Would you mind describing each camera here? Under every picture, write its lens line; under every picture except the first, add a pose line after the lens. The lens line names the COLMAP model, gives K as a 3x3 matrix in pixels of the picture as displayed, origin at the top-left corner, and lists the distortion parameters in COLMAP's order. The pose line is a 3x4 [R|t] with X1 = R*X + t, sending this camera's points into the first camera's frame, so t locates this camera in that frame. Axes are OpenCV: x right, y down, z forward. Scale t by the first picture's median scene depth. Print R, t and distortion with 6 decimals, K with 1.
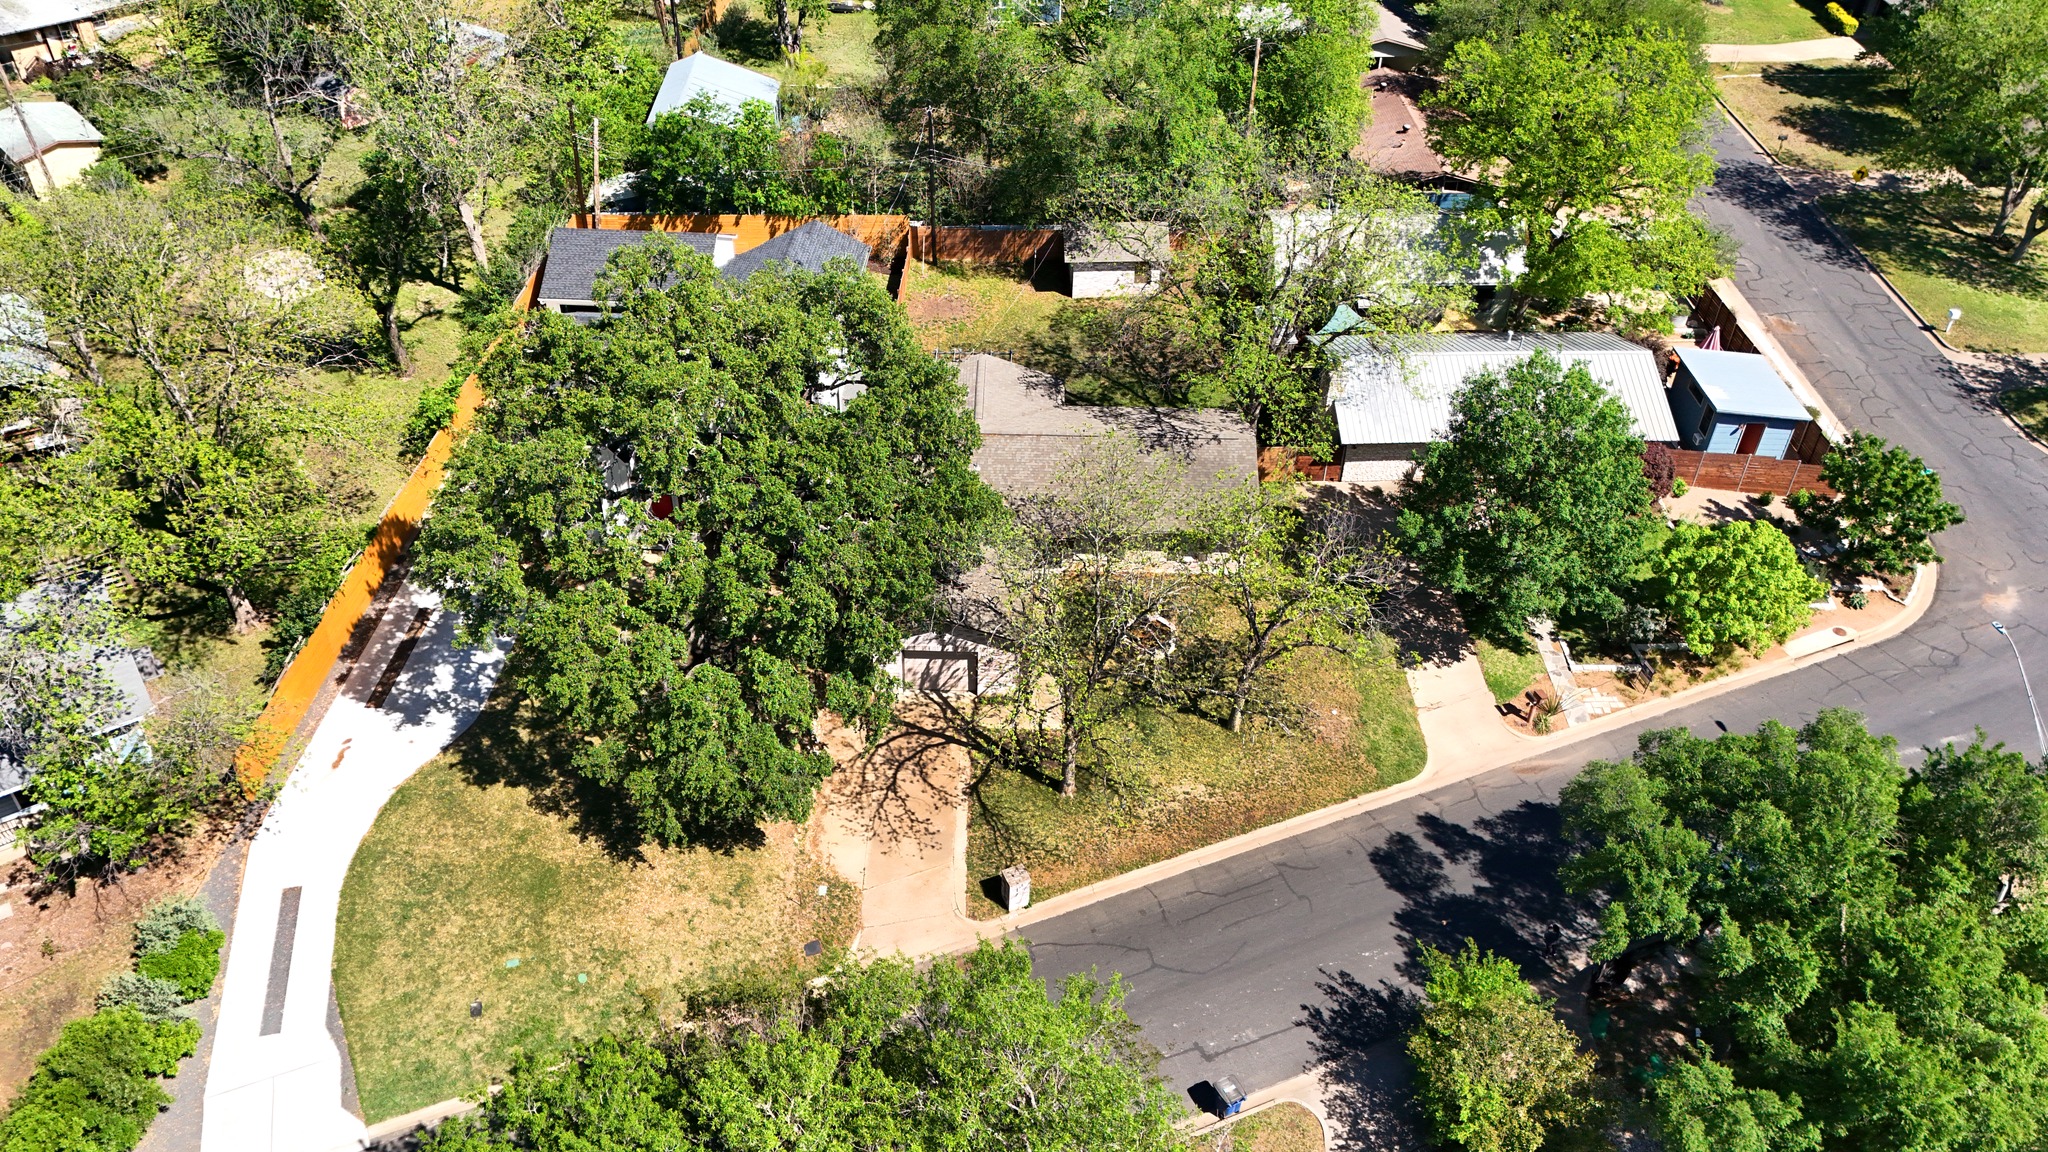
lens RADIAL K [[1457.9, 0, 1024.0], [0, 1457.9, 576.0], [0, 0, 1]] dist [0.049080, 0.002832]
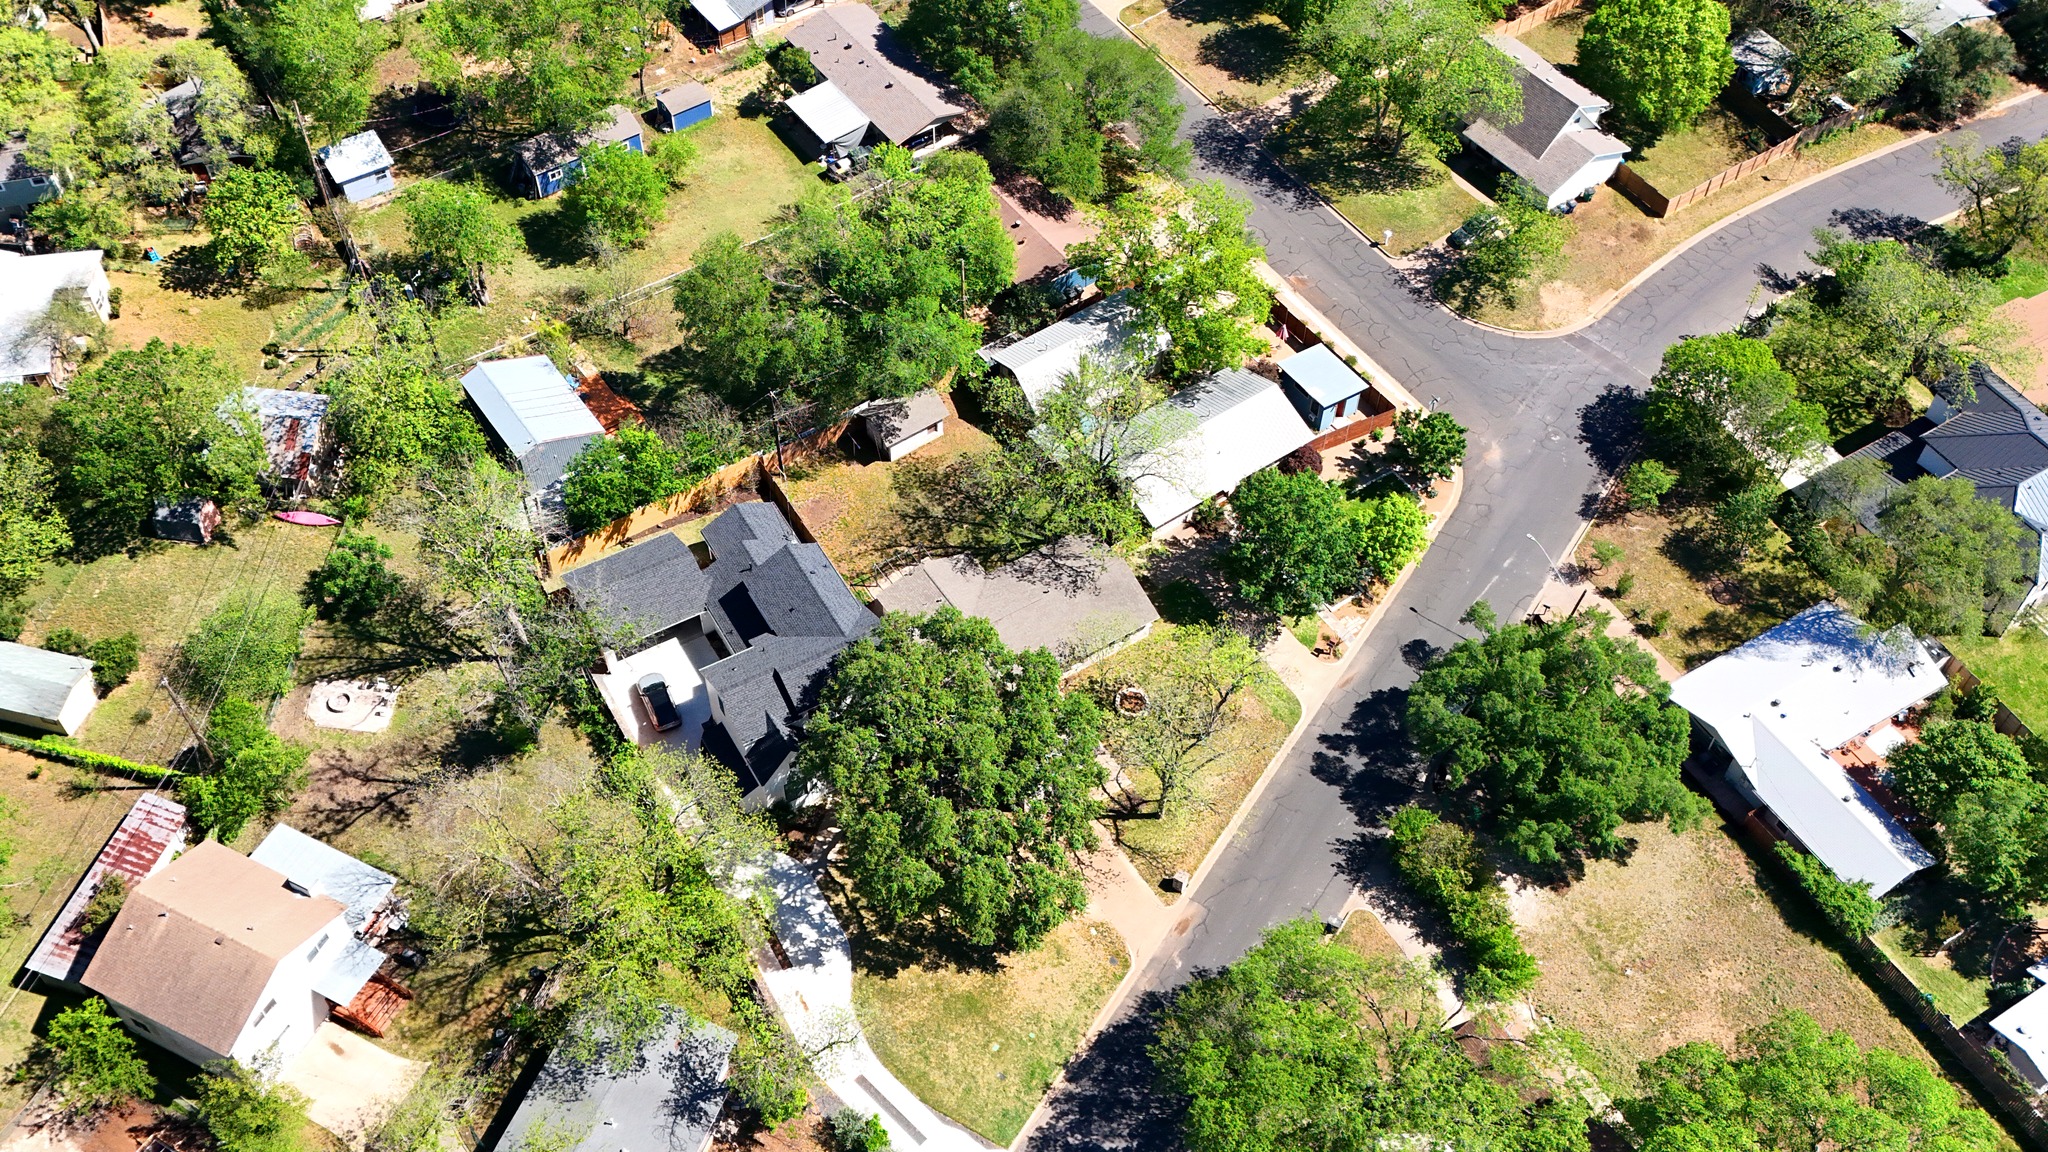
lens RADIAL K [[1841.3, 0, 1024.0], [0, 1841.3, 576.0], [0, 0, 1]] dist [0.196307, -0.011564]
pose [[0.840058, -0.427330, 0.334202, -0.696273], [0.351692, 0.898040, 0.264266, -0.726635], [-0.413056, -0.104463, 0.904695, -0.896088]]
